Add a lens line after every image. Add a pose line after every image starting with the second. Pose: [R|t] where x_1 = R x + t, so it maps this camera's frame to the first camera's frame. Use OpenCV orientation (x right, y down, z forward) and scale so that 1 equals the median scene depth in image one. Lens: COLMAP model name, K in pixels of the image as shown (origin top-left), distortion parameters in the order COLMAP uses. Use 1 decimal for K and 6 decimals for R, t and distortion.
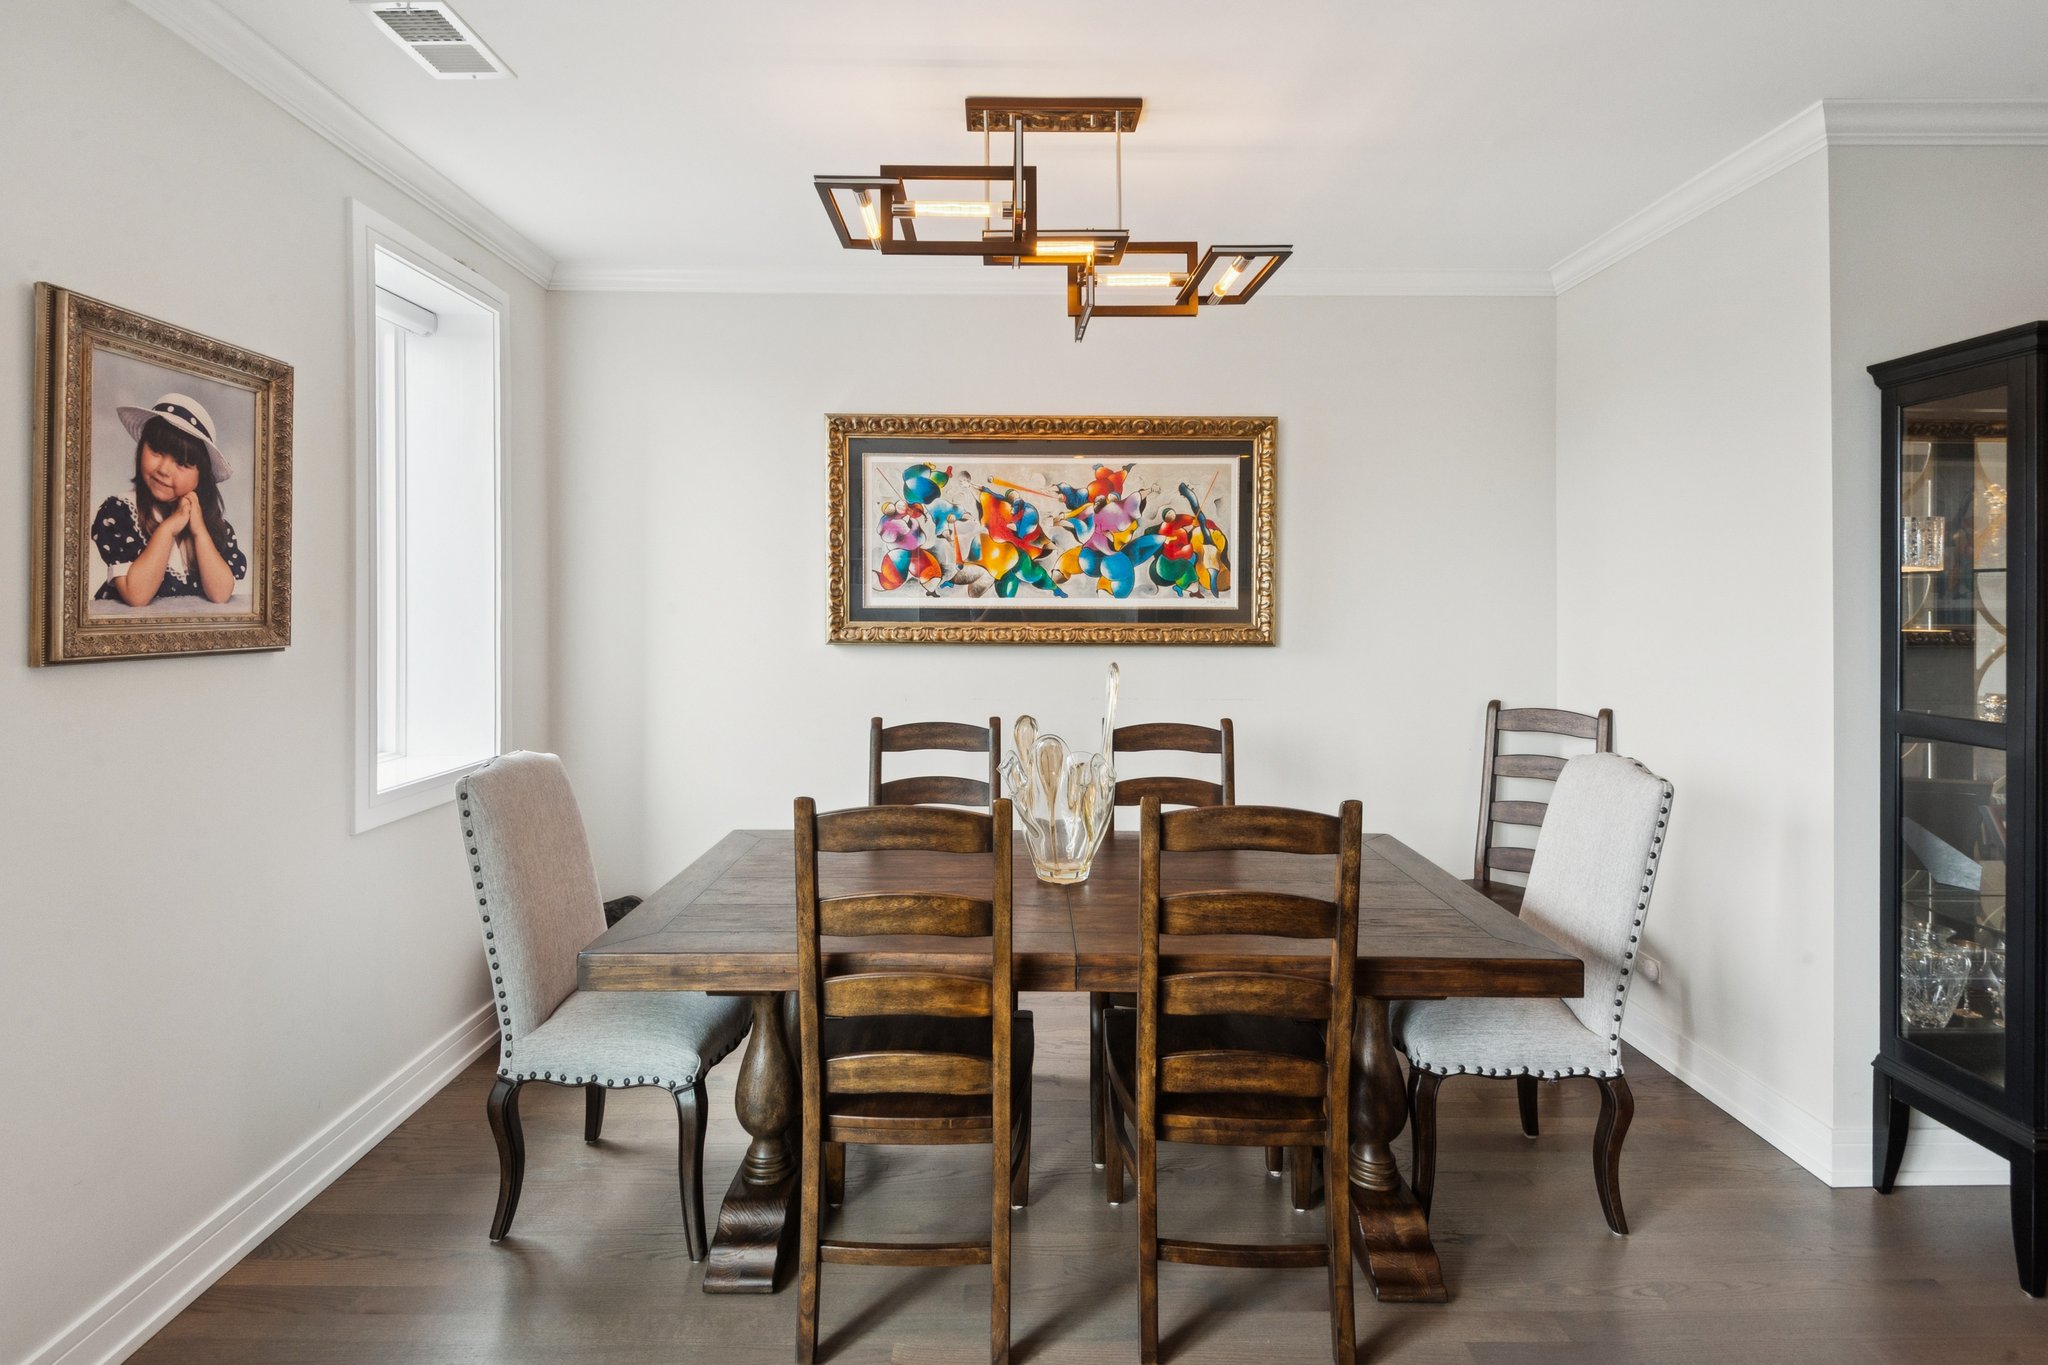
lens RADIAL K [[963.8, 0, 1016.8], [0, 963.8, 610.1], [0, 0, 1]] dist [0.037454, -0.024459]
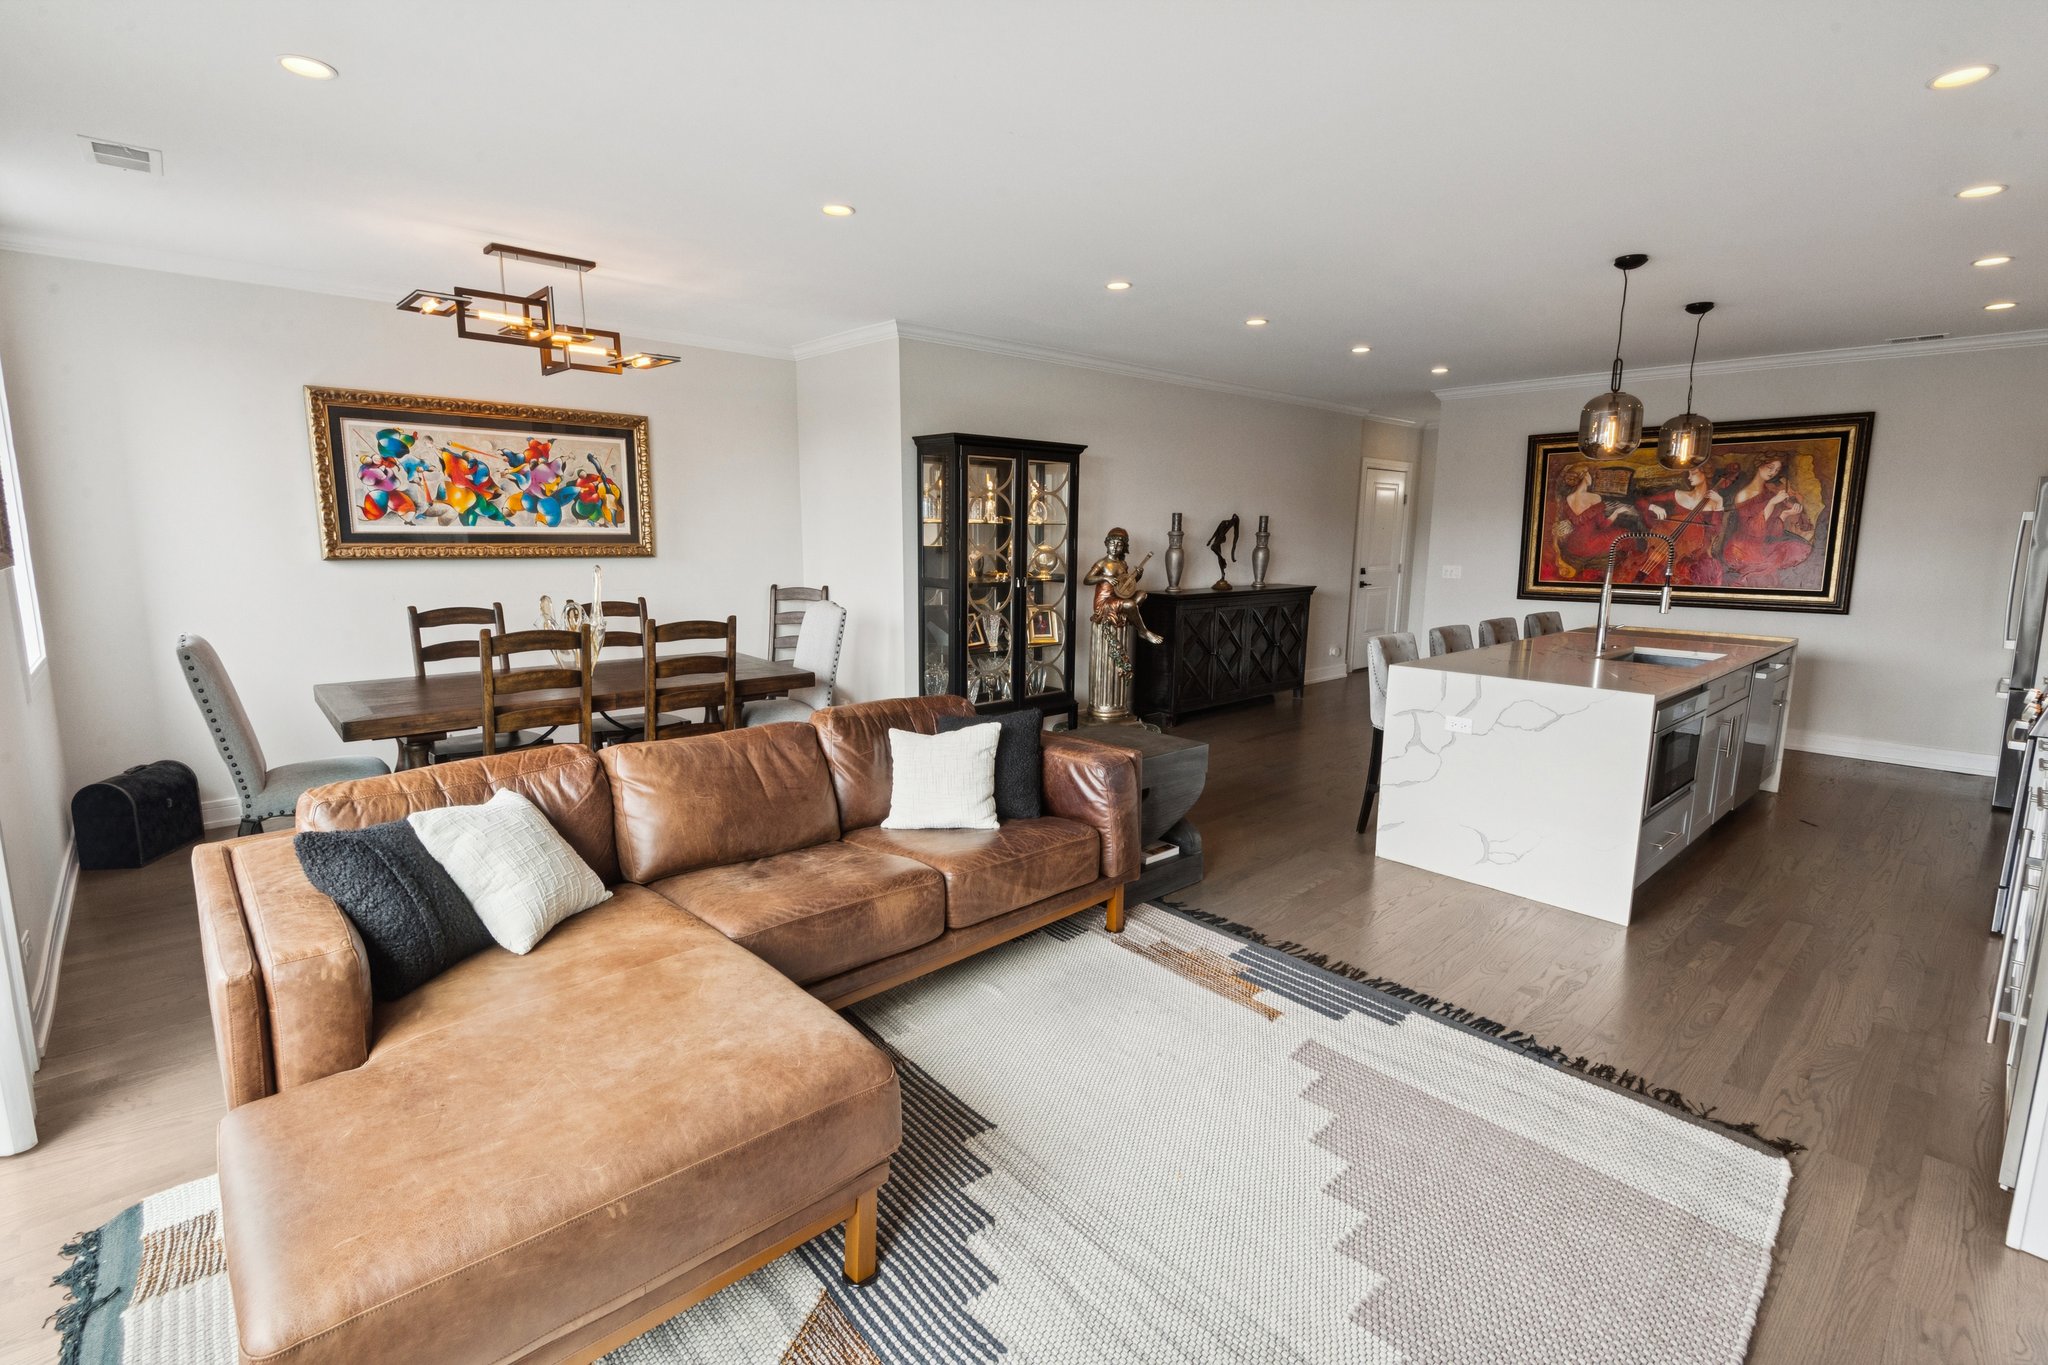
lens RADIAL K [[926.2, 0, 1014.1], [0, 926.2, 678.3], [0, 0, 1]] dist [0.020348, -0.019244]
pose [[0.745994, -0.102054, 0.658087, -0.351762], [-0.006315, 0.987060, 0.160229, -0.016713], [-0.665923, -0.123685, 0.735696, -0.634310]]
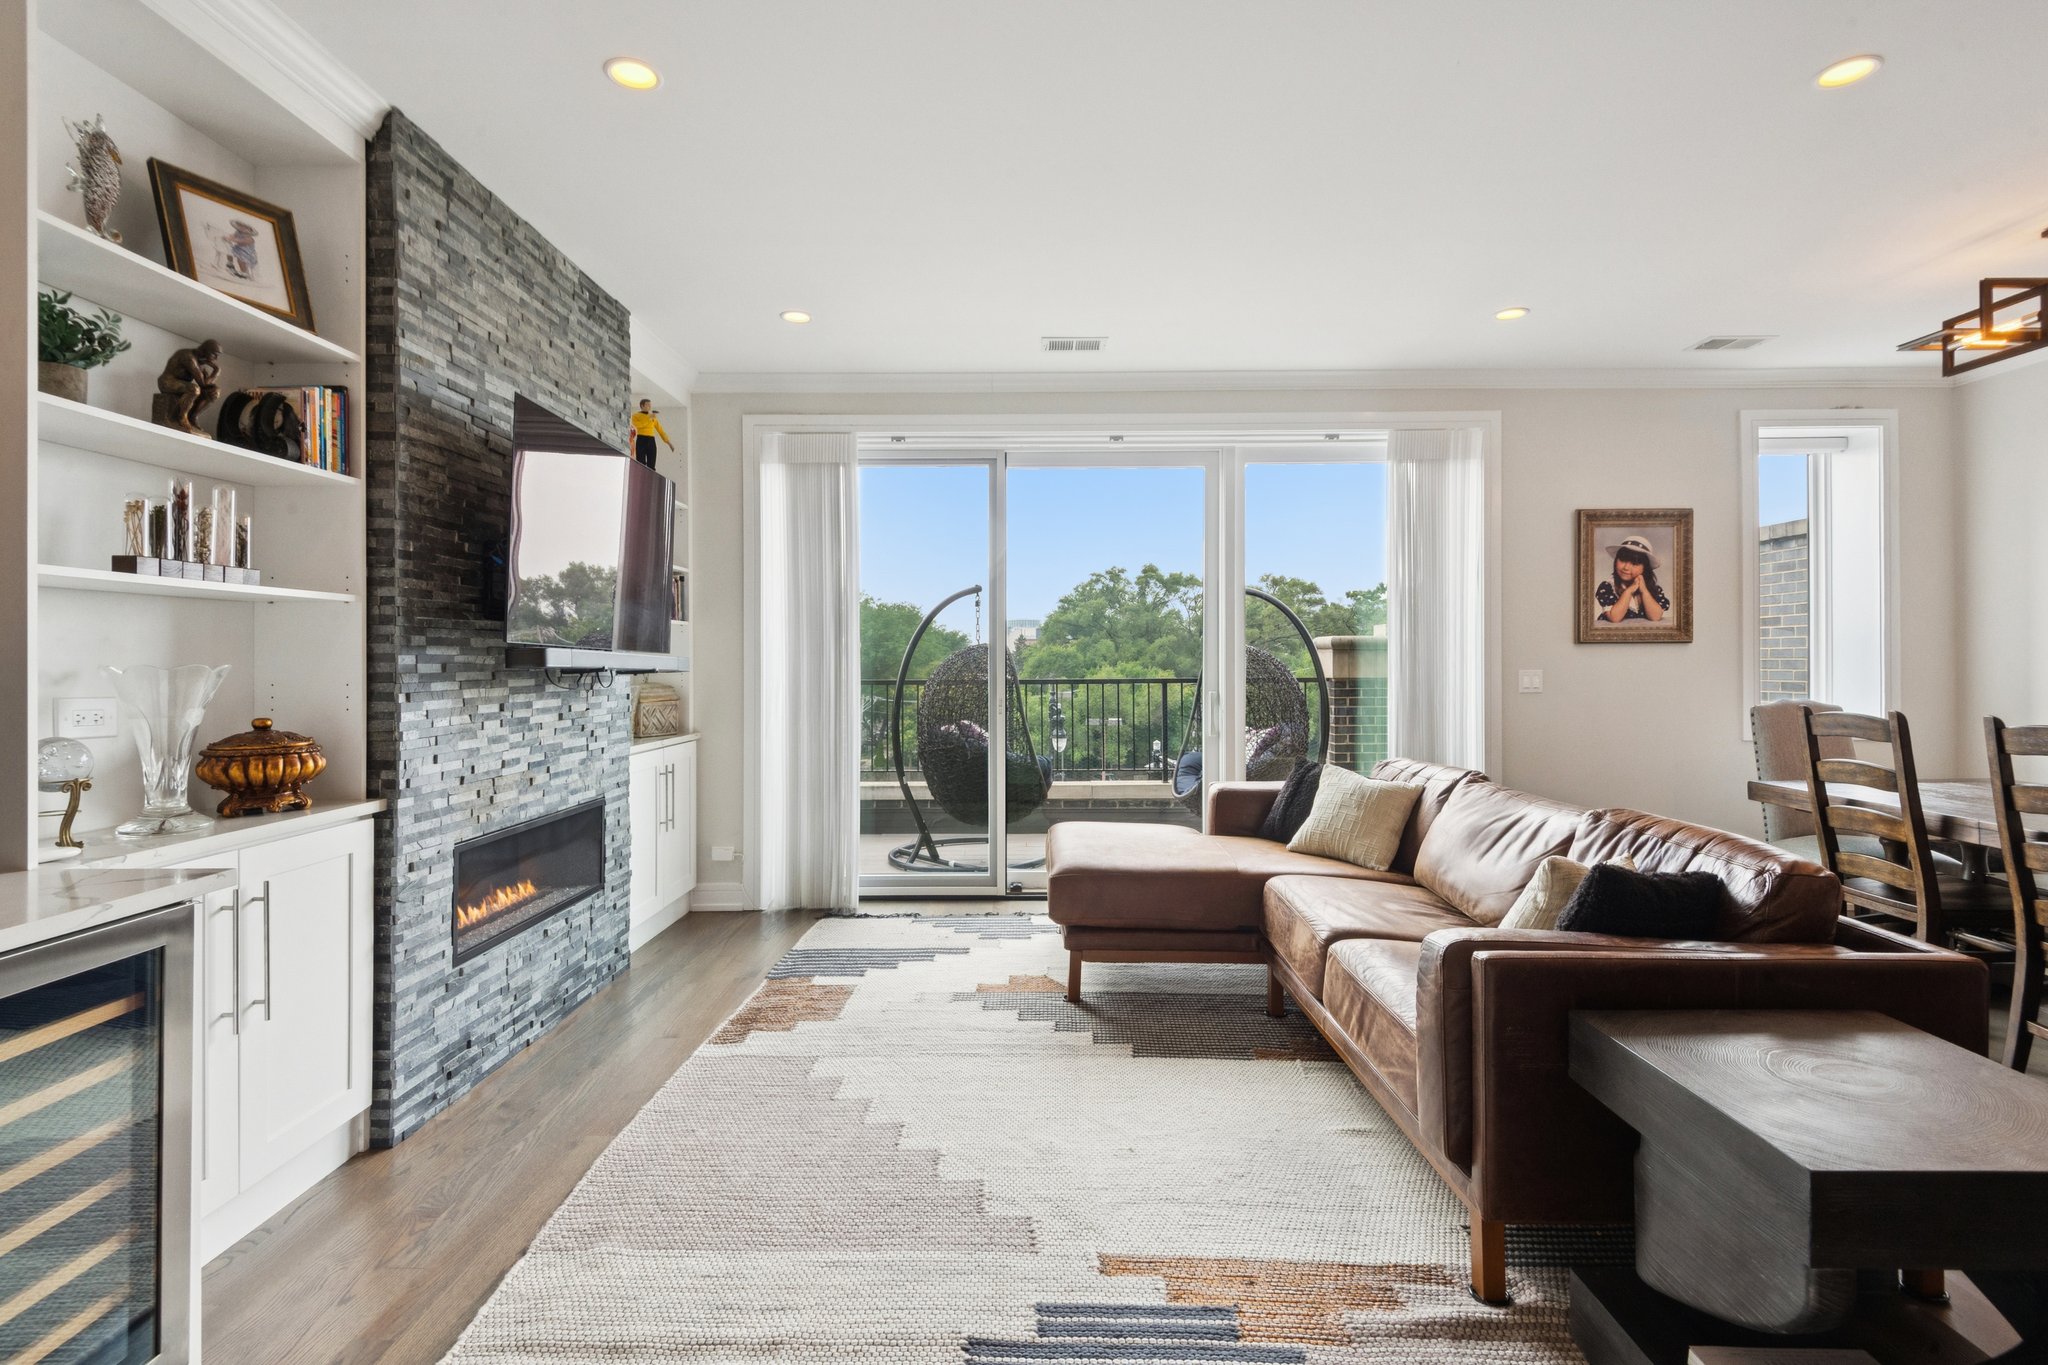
lens RADIAL K [[937.1, 0, 1030.9], [0, 937.1, 656.6], [0, 0, 1]] dist [0.035752, -0.028028]
pose [[-0.012246, -0.005868, -0.999908, 0.850944], [0.003124, 0.999978, -0.005906, 0.050497], [0.999920, -0.003196, -0.012227, -0.269397]]
